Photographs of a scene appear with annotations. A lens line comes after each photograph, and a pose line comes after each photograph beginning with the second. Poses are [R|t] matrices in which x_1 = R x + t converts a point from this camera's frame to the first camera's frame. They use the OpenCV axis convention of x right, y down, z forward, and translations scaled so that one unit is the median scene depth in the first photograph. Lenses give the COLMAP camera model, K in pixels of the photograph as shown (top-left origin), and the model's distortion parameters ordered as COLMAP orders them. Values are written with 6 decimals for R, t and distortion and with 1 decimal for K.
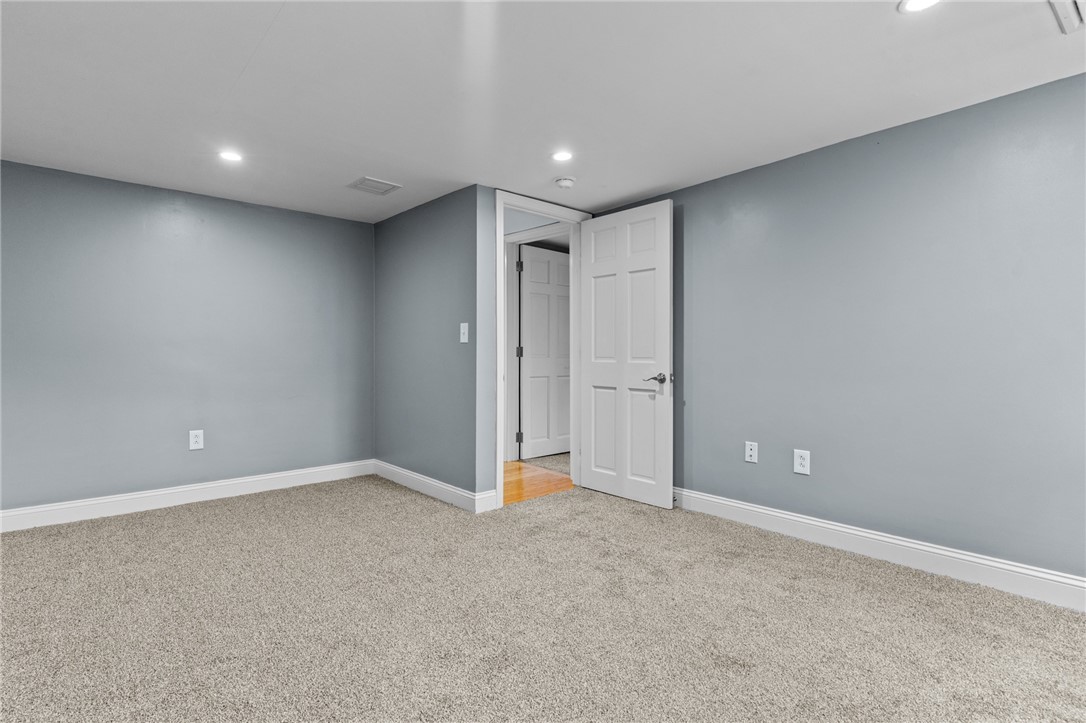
lens RADIAL K [[521.5, 0, 523.9], [0, 521.5, 344.1], [0, 0, 1]] dist [0.000252, -0.000041]
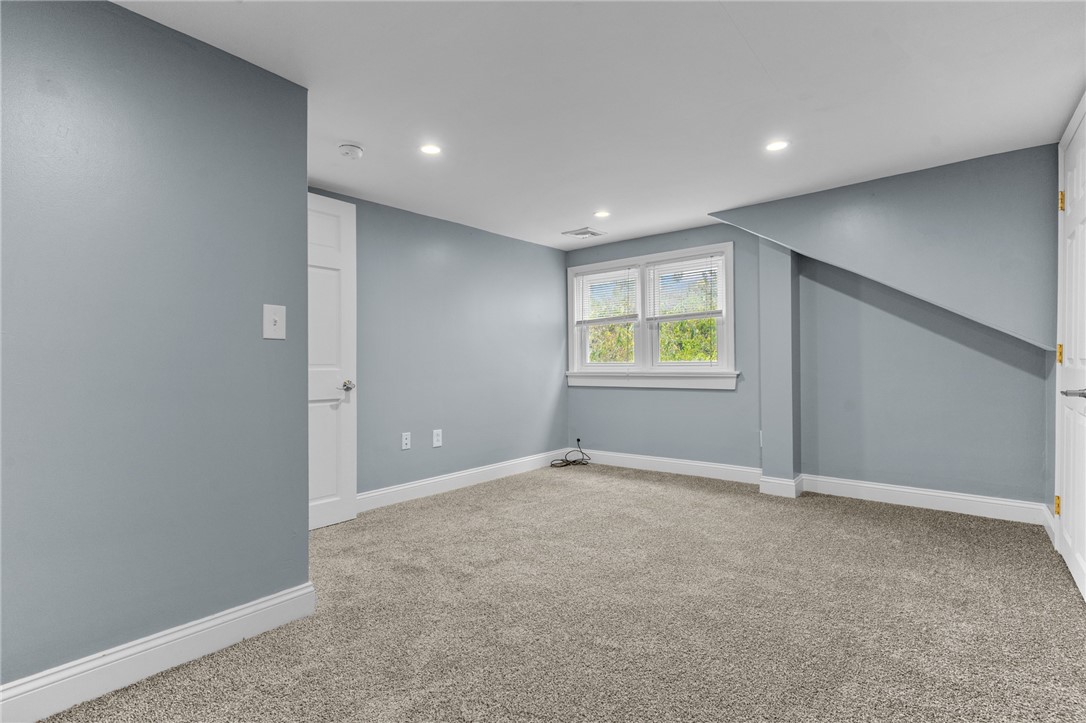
lens RADIAL K [[521.5, 0, 523.9], [0, 521.5, 344.1], [0, 0, 1]] dist [0.000252, -0.000041]
pose [[-0.149903, 0.037929, 0.987973, -0.740664], [-0.008587, 0.999176, -0.039662, 0.024415], [-0.988663, -0.014429, -0.149454, 0.825917]]
